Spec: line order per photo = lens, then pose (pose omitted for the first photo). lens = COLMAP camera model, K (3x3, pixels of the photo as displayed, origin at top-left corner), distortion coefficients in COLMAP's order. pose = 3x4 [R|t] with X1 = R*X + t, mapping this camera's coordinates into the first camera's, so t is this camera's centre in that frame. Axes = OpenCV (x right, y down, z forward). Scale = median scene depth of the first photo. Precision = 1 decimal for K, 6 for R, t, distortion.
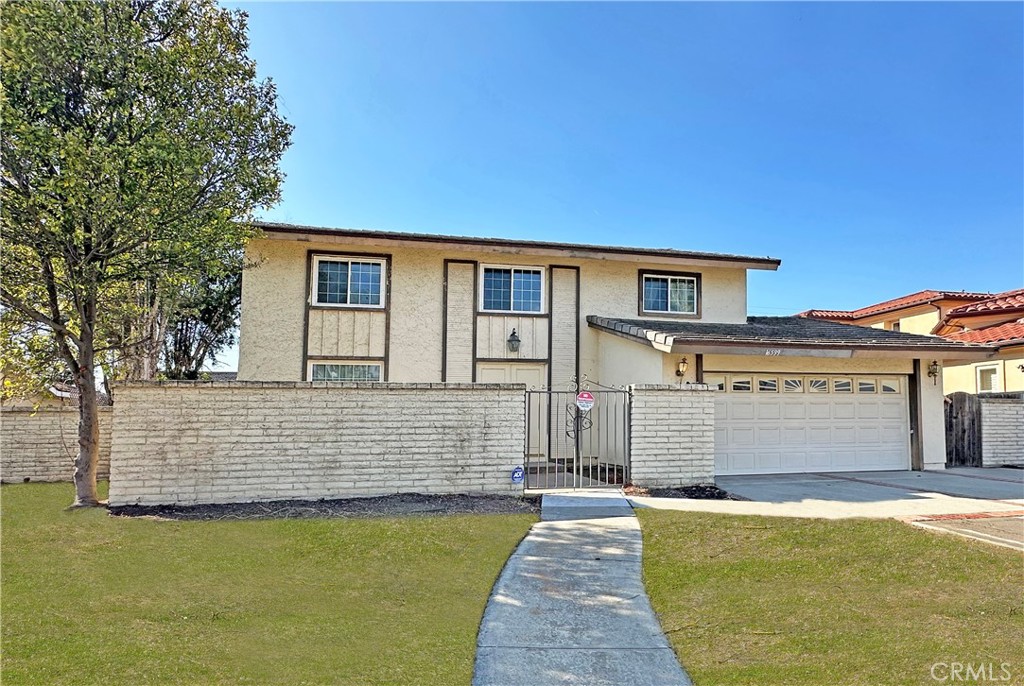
lens RADIAL K [[562.0, 0, 512.0], [0, 562.0, 343.0], [0, 0, 1]] dist [0.039890, 0.000738]
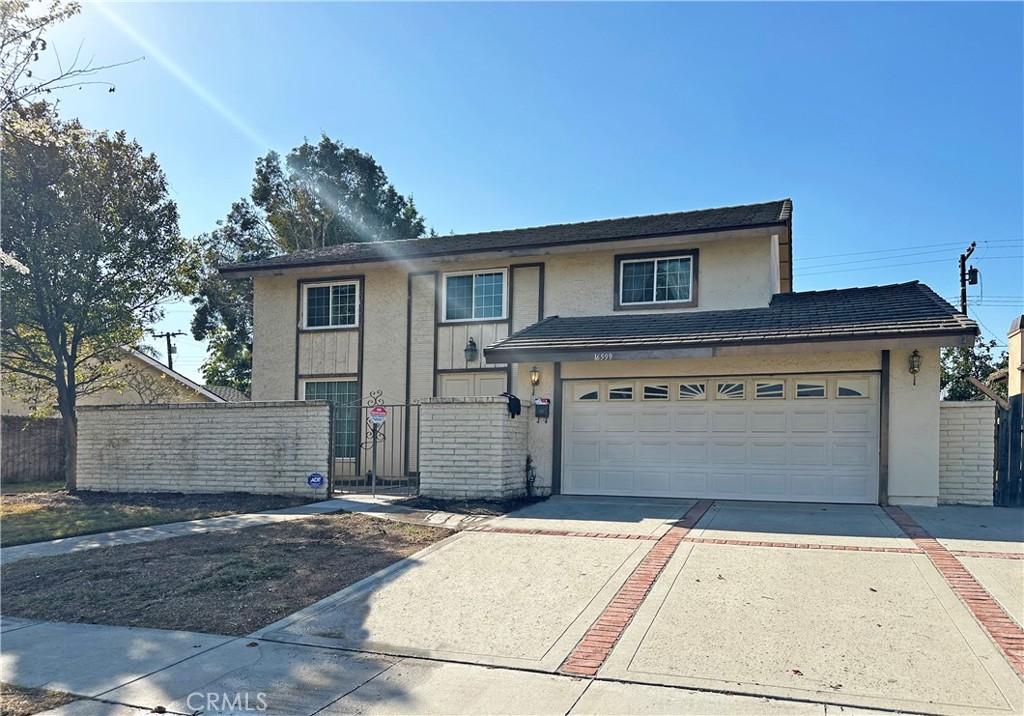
lens RADIAL K [[753.2, 0, 512.0], [0, 753.2, 358.0], [0, 0, 1]] dist [0.136609, -0.002758]
pose [[0.842693, -0.047539, -0.536292, 0.950672], [0.068800, 0.997436, 0.019692, -0.013859], [0.533981, -0.053491, 0.843803, -0.067464]]
